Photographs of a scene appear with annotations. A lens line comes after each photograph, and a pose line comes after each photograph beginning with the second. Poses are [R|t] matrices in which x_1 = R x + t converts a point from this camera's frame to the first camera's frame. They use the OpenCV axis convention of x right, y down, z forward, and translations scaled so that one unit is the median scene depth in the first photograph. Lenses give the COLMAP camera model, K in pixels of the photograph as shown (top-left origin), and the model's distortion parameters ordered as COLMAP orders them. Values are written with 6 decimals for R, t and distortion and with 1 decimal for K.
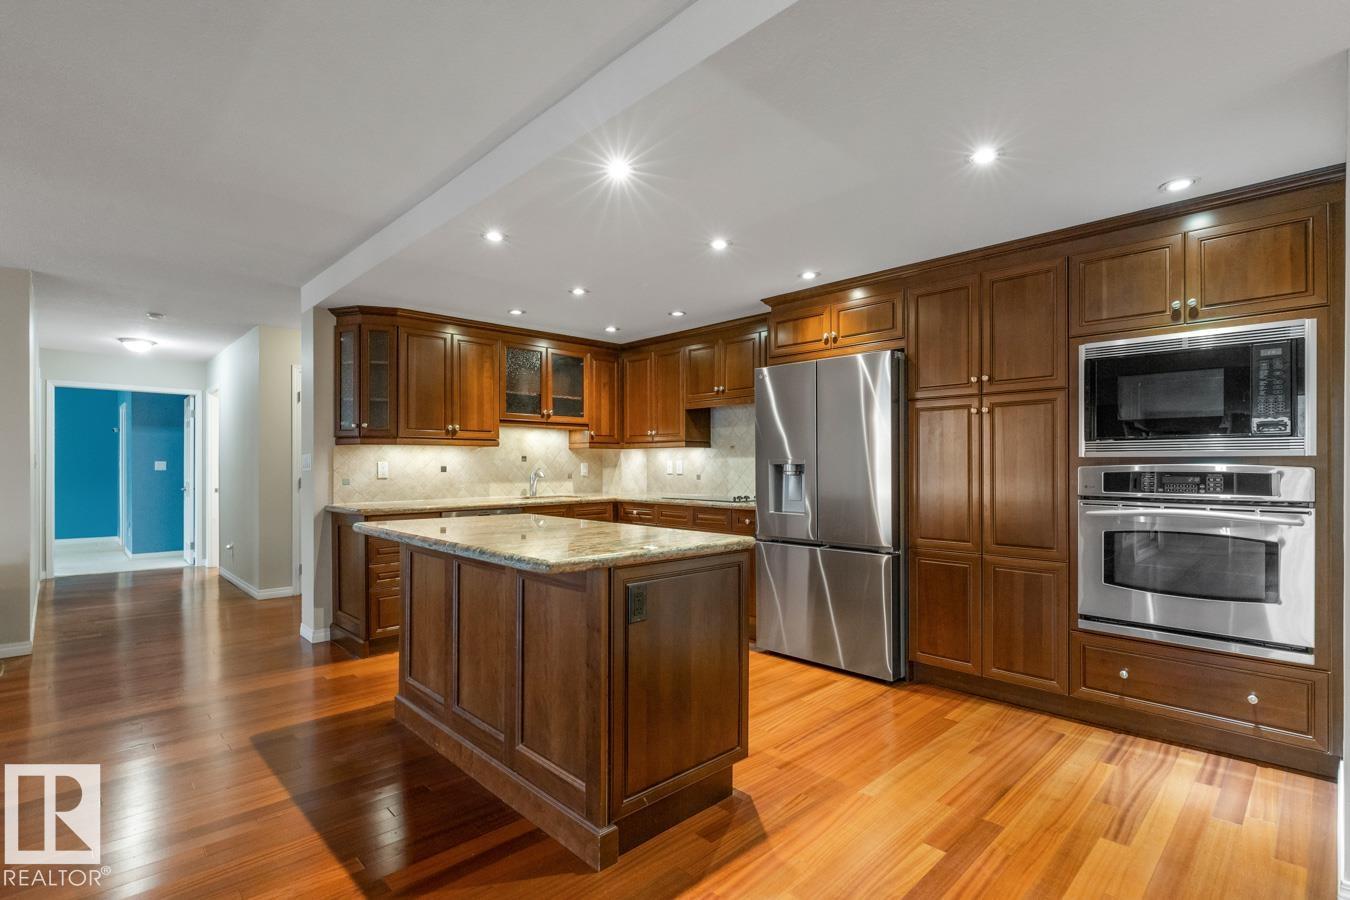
lens RADIAL K [[641.9, 0, 672.5], [0, 641.9, 464.0], [0, 0, 1]] dist [-0.003775, 0.001022]
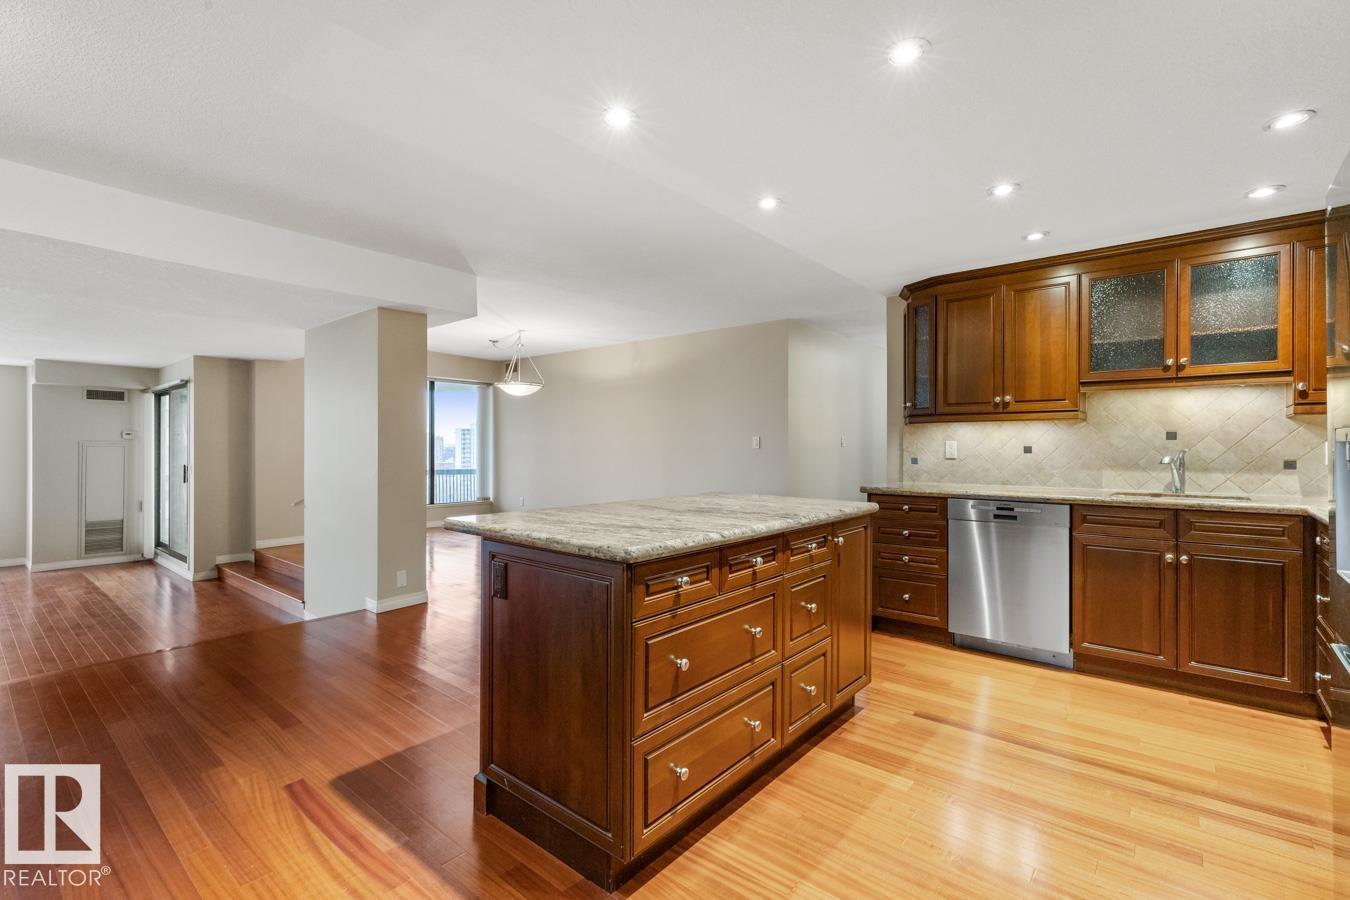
lens RADIAL K [[610.1, 0, 675.7], [0, 610.1, 445.3], [0, 0, 1]] dist [0.014223, -0.004902]
pose [[0.107561, 0.001760, -0.994197, 0.394246], [-0.002069, 0.999997, 0.001546, 0.002080], [0.994196, 0.001890, 0.107564, 0.496931]]
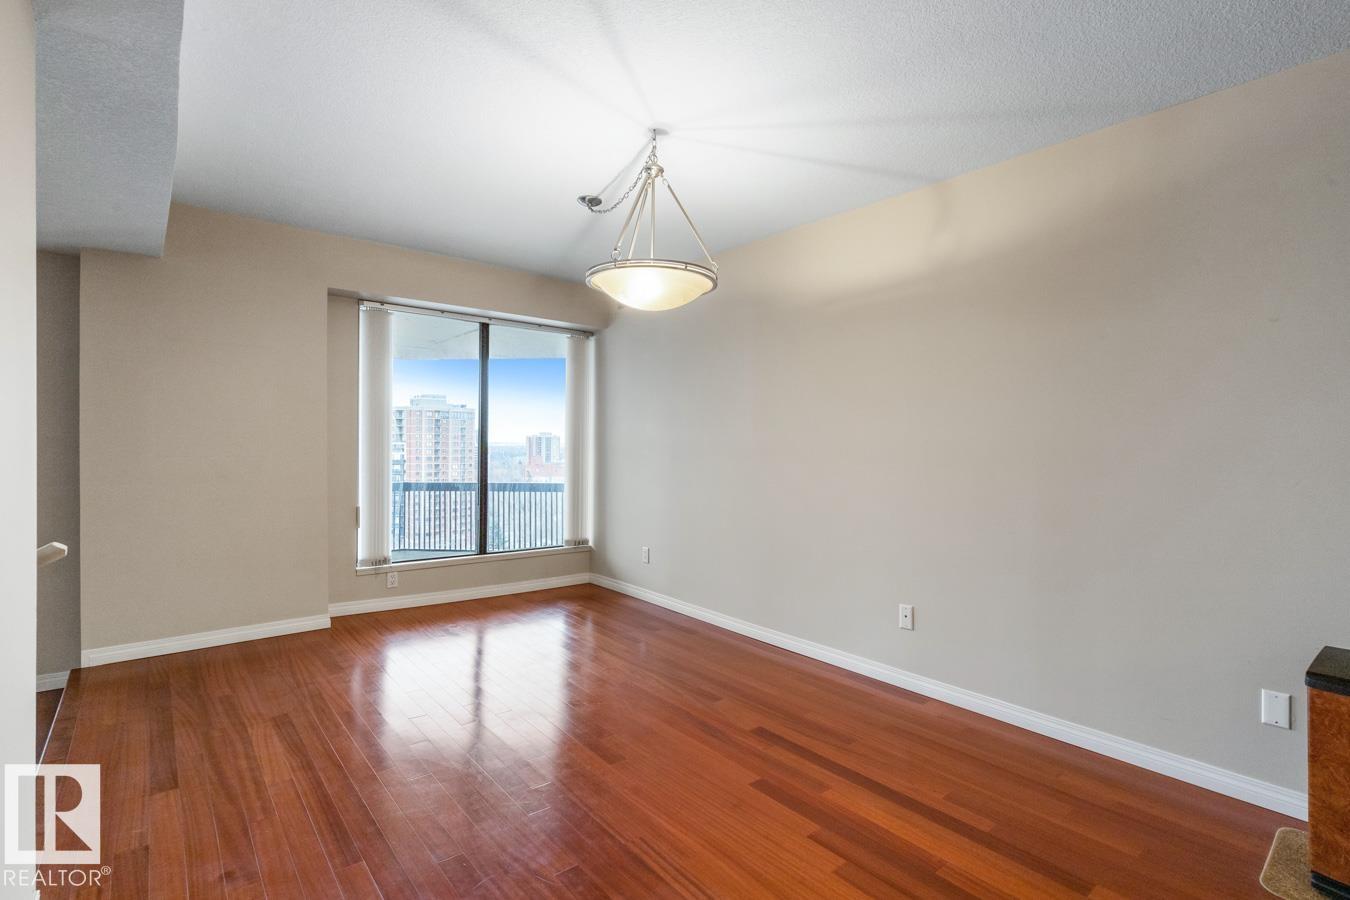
lens RADIAL K [[641.9, 0, 676.8], [0, 641.9, 447.9], [0, 0, 1]] dist [-0.003775, 0.001022]
pose [[-0.075309, 0.004123, -0.997152, -0.524014], [-0.012423, 0.999910, 0.005073, 0.005369], [0.997083, 0.012770, -0.075251, 0.350376]]
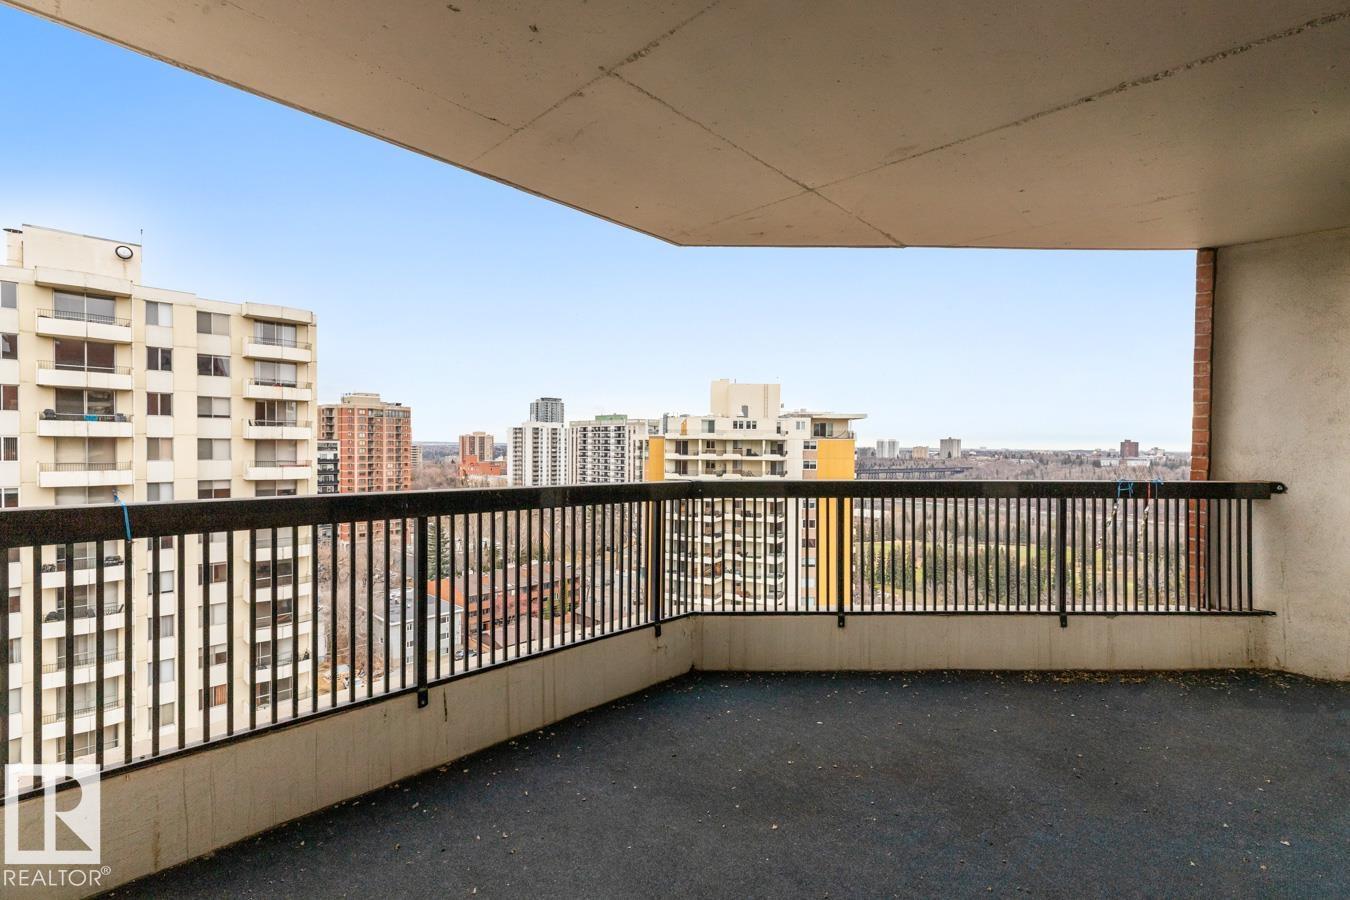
lens RADIAL K [[610.1, 0, 684.0], [0, 610.1, 458.3], [0, 0, 1]] dist [0.014223, -0.004902]
pose [[0.046865, 0.023445, -0.998626, -1.257543], [-0.009990, 0.999686, 0.023001, 0.060812], [0.998851, 0.008899, 0.047085, -0.463460]]
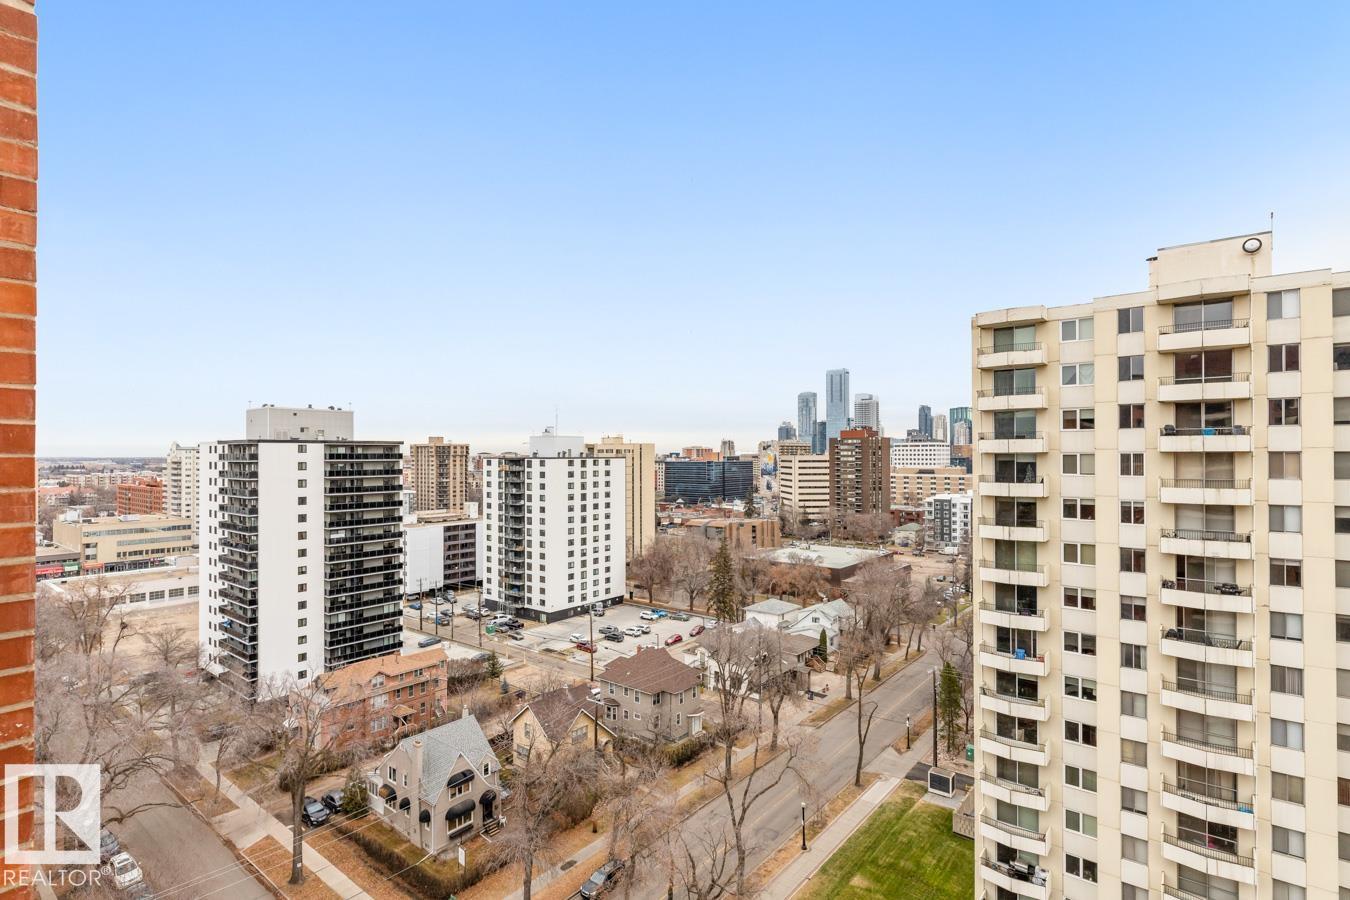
lens RADIAL K [[673.7, 0, 671.9], [0, 673.7, 447.8], [0, 0, 1]] dist [-0.000303, -0.000301]
pose [[-0.991738, 0.003251, -0.128238, -2.028115], [0.004254, 0.999962, -0.007549, 0.029075], [0.128208, -0.008033, -0.991715, -0.483635]]
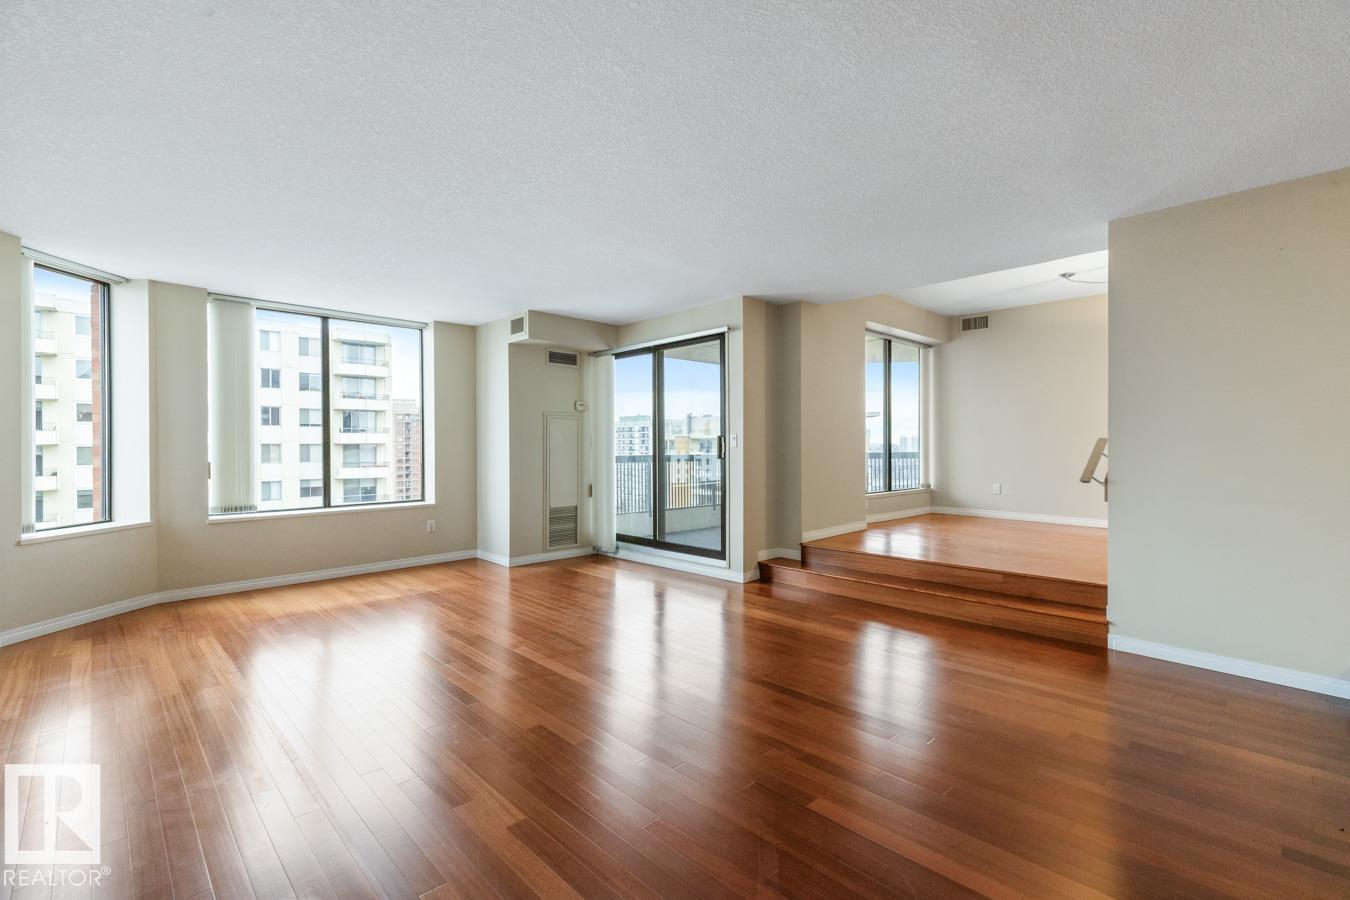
lens RADIAL K [[610.1, 0, 676.1], [0, 610.1, 453.1], [0, 0, 1]] dist [0.014223, -0.004902]
pose [[-0.003166, 0.015450, -0.999876, -0.024129], [0.004170, 0.999872, 0.015437, 0.066086], [0.999986, -0.004121, -0.003230, -0.564944]]
